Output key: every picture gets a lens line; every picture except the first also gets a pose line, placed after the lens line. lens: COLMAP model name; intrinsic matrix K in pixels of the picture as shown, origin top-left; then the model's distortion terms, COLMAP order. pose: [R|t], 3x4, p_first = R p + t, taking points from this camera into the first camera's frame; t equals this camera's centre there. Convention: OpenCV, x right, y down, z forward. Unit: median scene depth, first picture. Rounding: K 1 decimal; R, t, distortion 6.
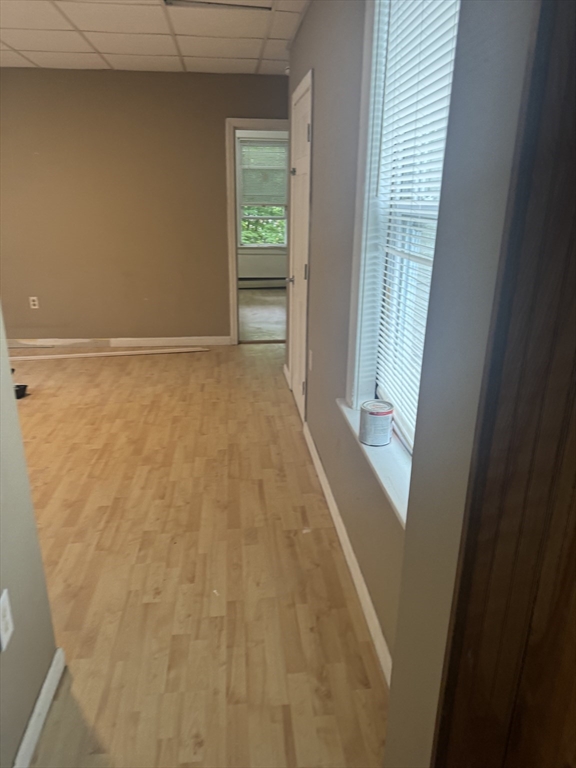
lens RADIAL K [[534.9, 0, 288.0], [0, 534.9, 384.0], [0, 0, 1]] dist [0.077310, -0.092106]
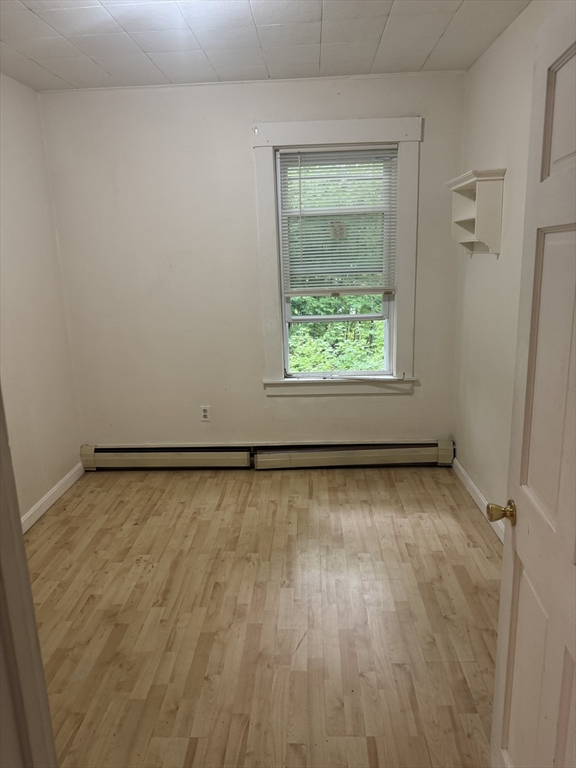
lens RADIAL K [[534.9, 0, 288.0], [0, 534.9, 384.0], [0, 0, 1]] dist [0.077310, -0.092106]
pose [[-0.989823, -0.005390, 0.142204, -0.792825], [0.071247, 0.846254, 0.527994, -0.679560], [-0.123187, 0.532752, -0.837258, 1.835300]]
